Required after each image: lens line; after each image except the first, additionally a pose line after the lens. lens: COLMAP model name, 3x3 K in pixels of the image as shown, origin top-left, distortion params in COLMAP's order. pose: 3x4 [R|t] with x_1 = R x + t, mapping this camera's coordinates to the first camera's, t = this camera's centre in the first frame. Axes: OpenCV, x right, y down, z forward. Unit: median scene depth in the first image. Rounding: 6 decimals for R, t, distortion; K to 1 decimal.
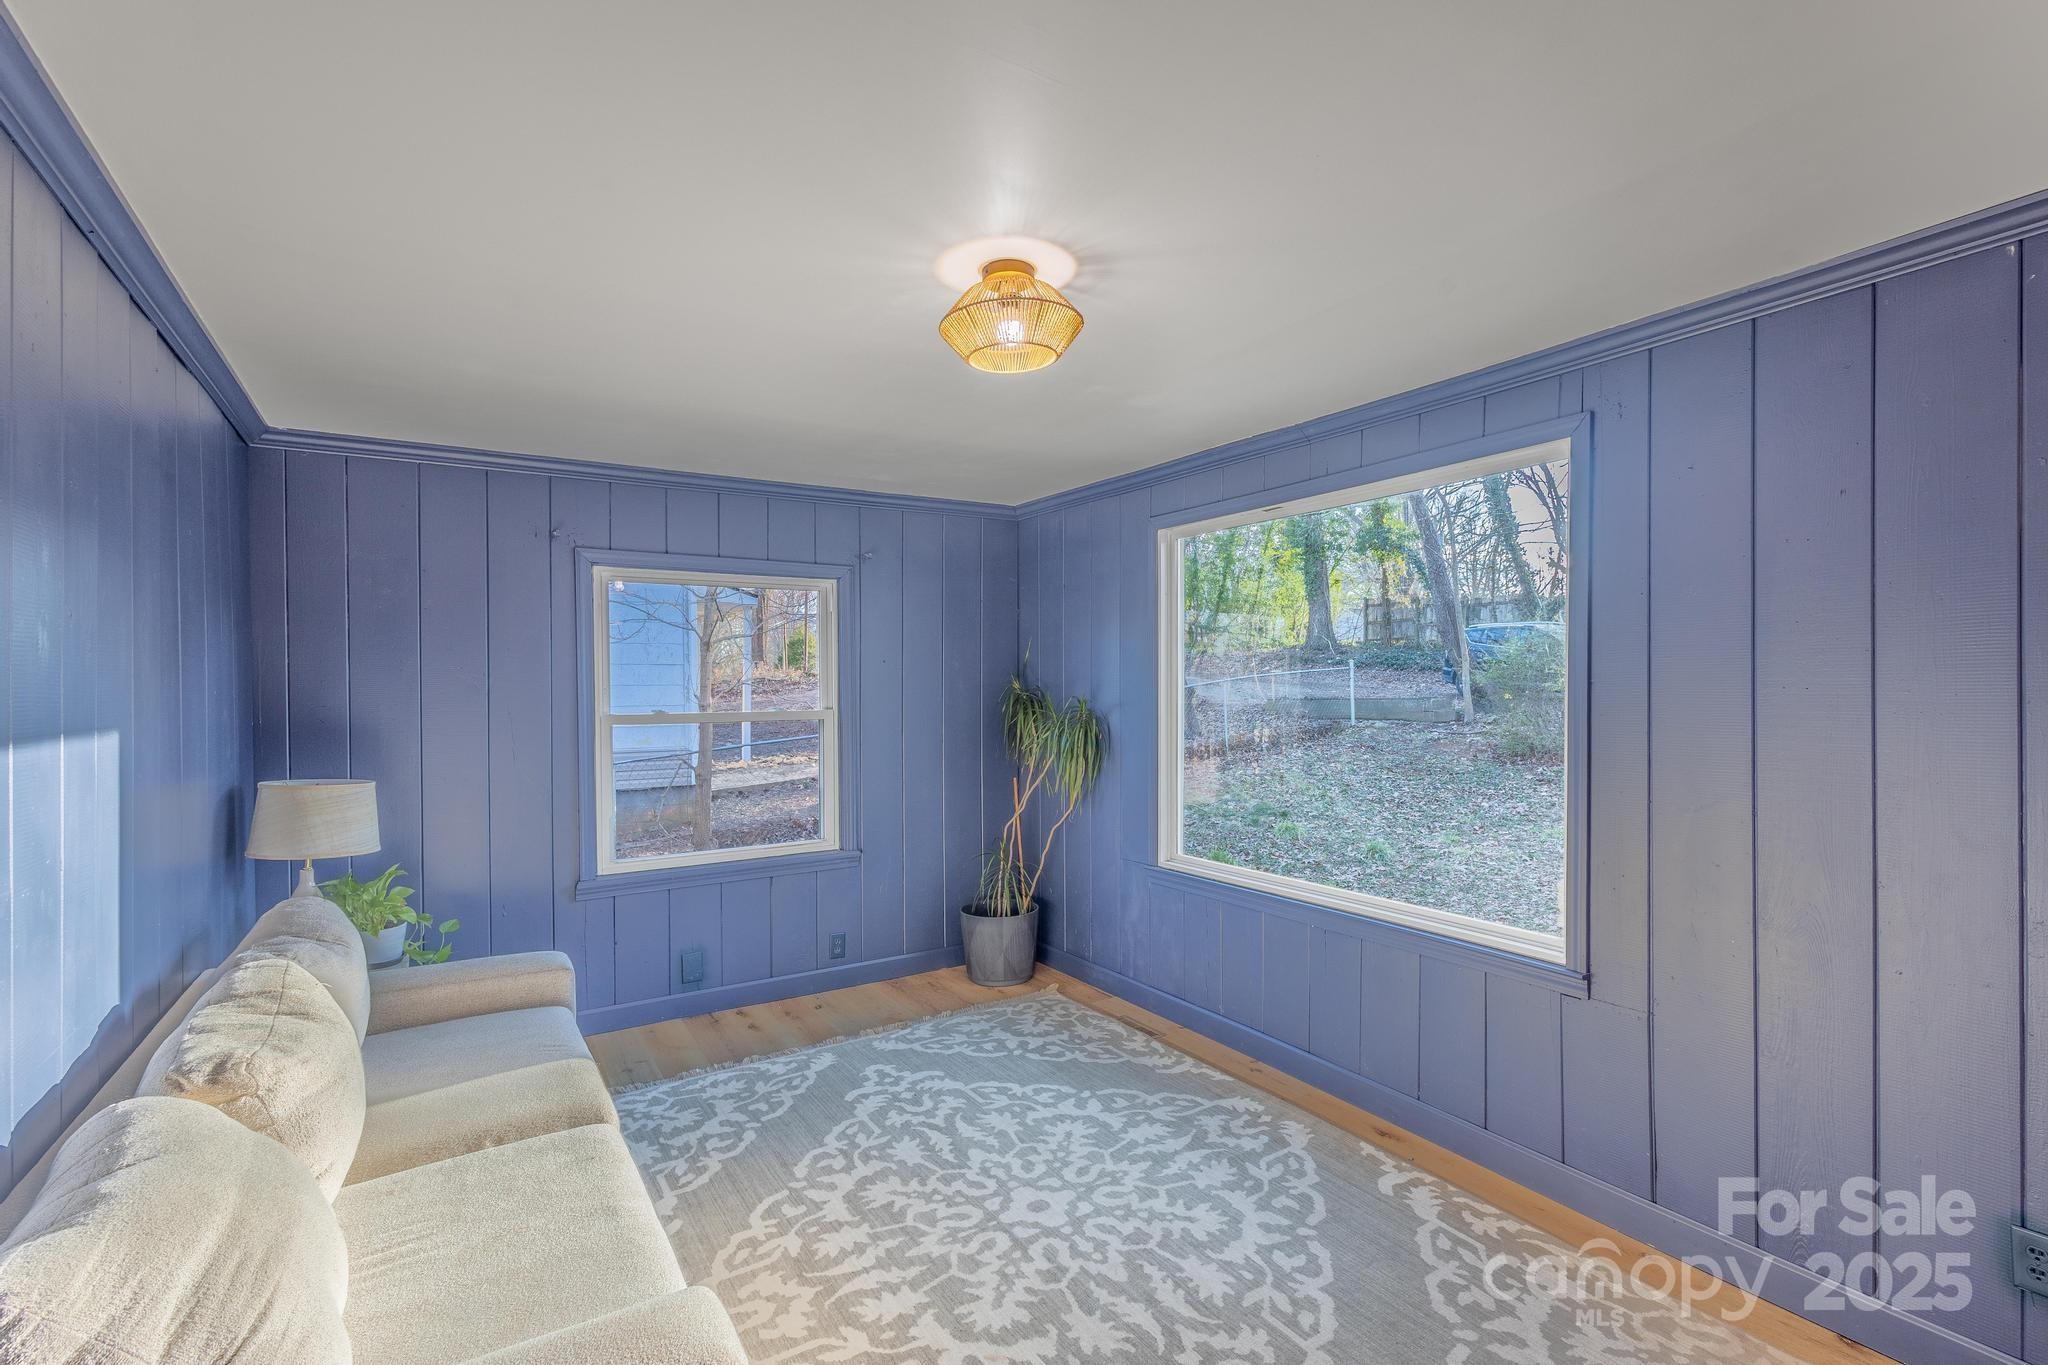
lens RADIAL K [[938.7, 0, 1030.5], [0, 938.7, 687.3], [0, 0, 1]] dist [0.001569, 0.000418]
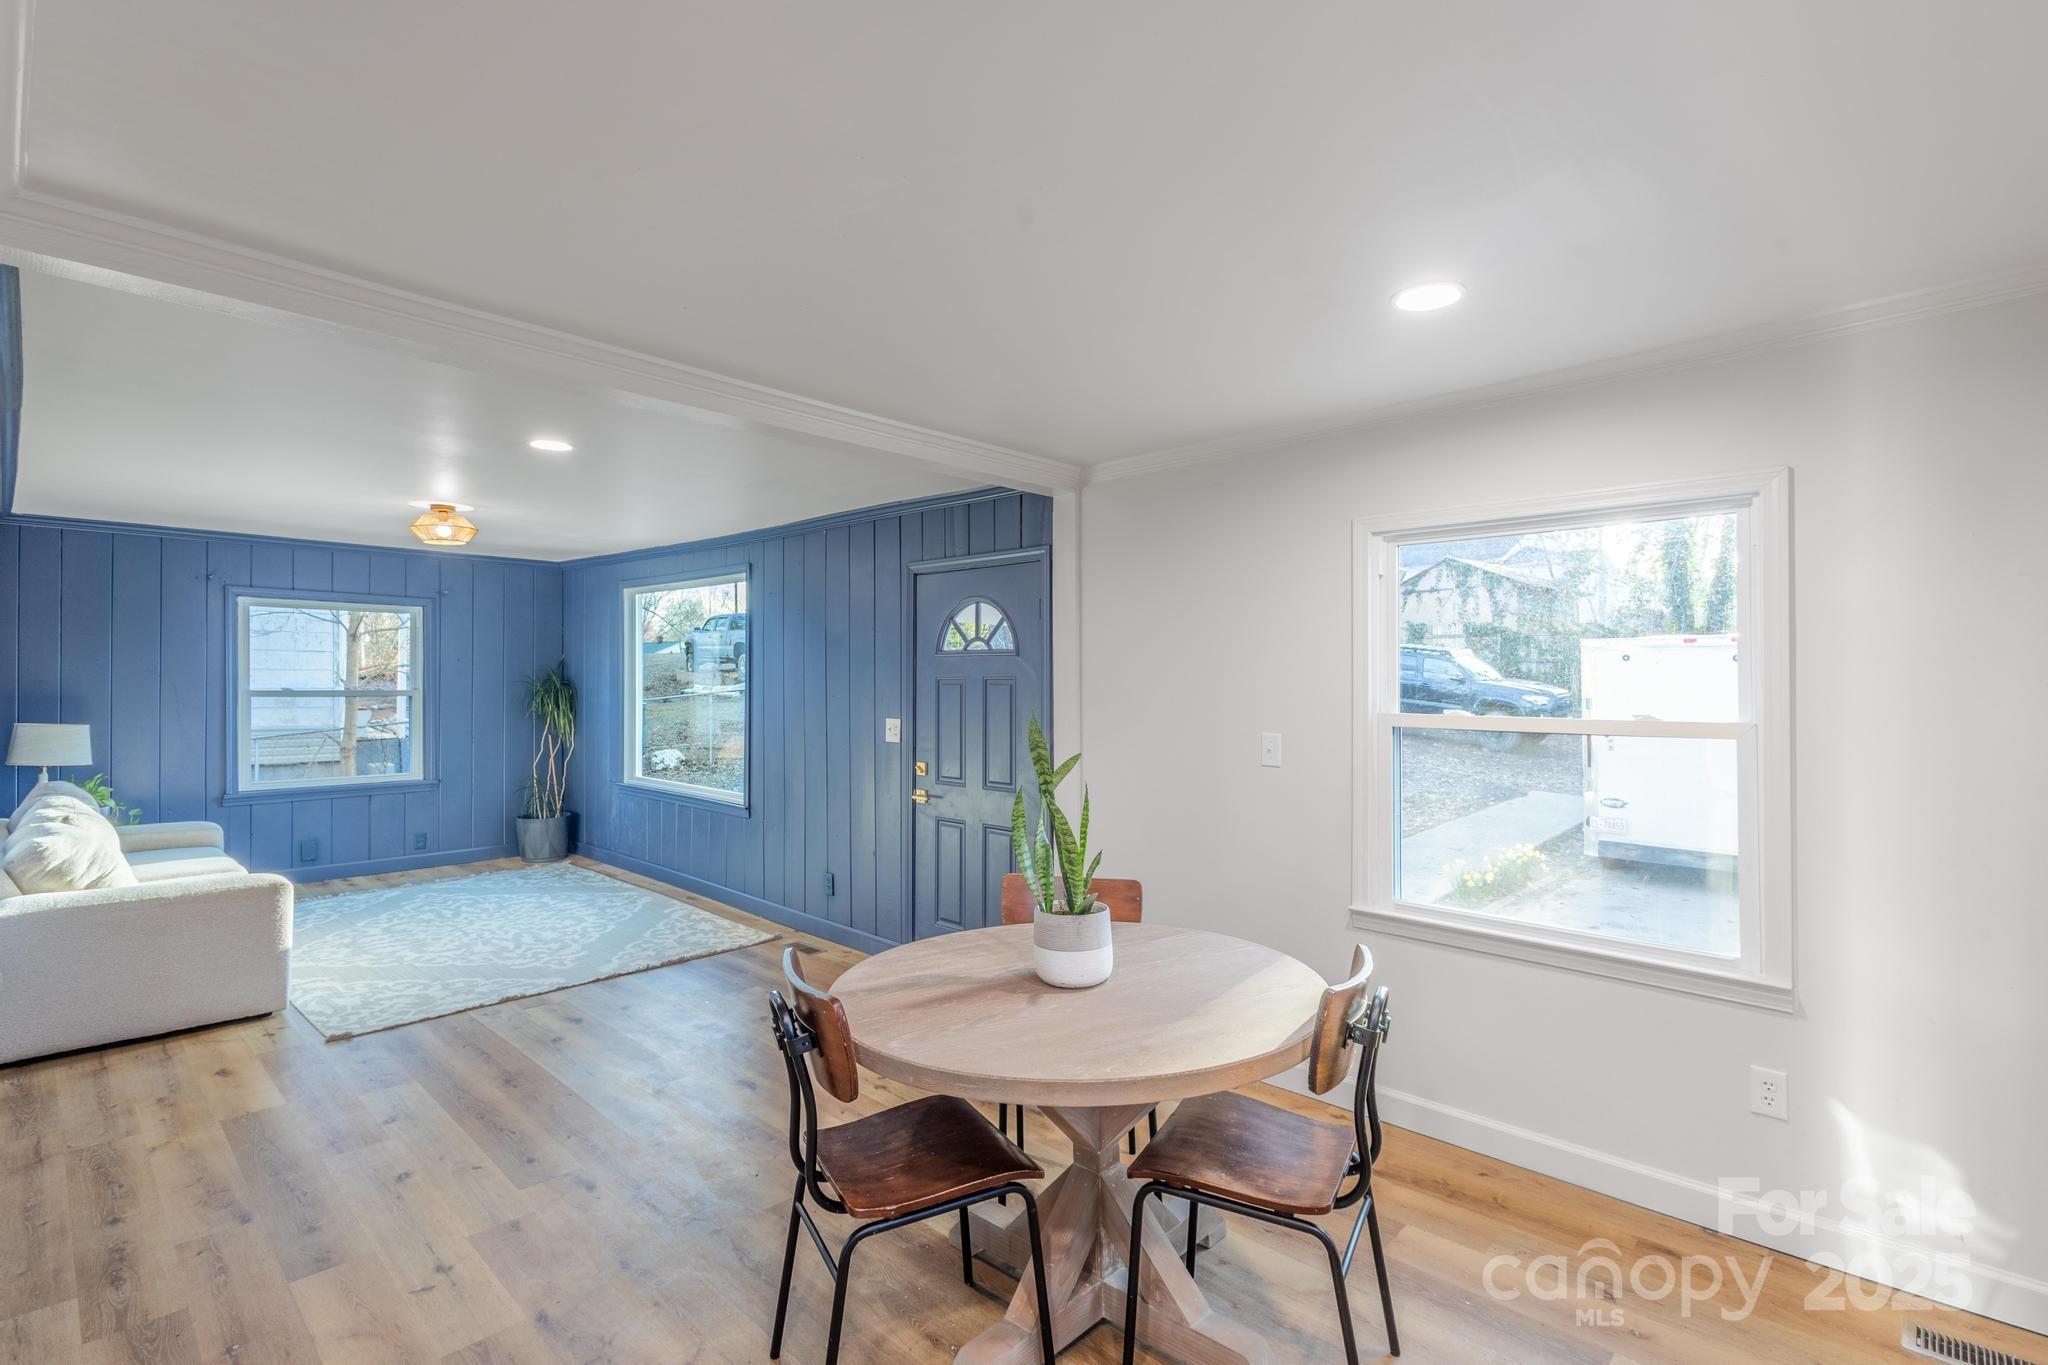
lens RADIAL K [[938.7, 0, 1030.5], [0, 938.7, 687.3], [0, 0, 1]] dist [0.001569, 0.000418]
pose [[0.964742, 0.017084, 0.262644, 0.404154], [-0.018898, 0.999812, 0.004383, -0.007582], [-0.262520, -0.009192, 0.964883, -0.868942]]
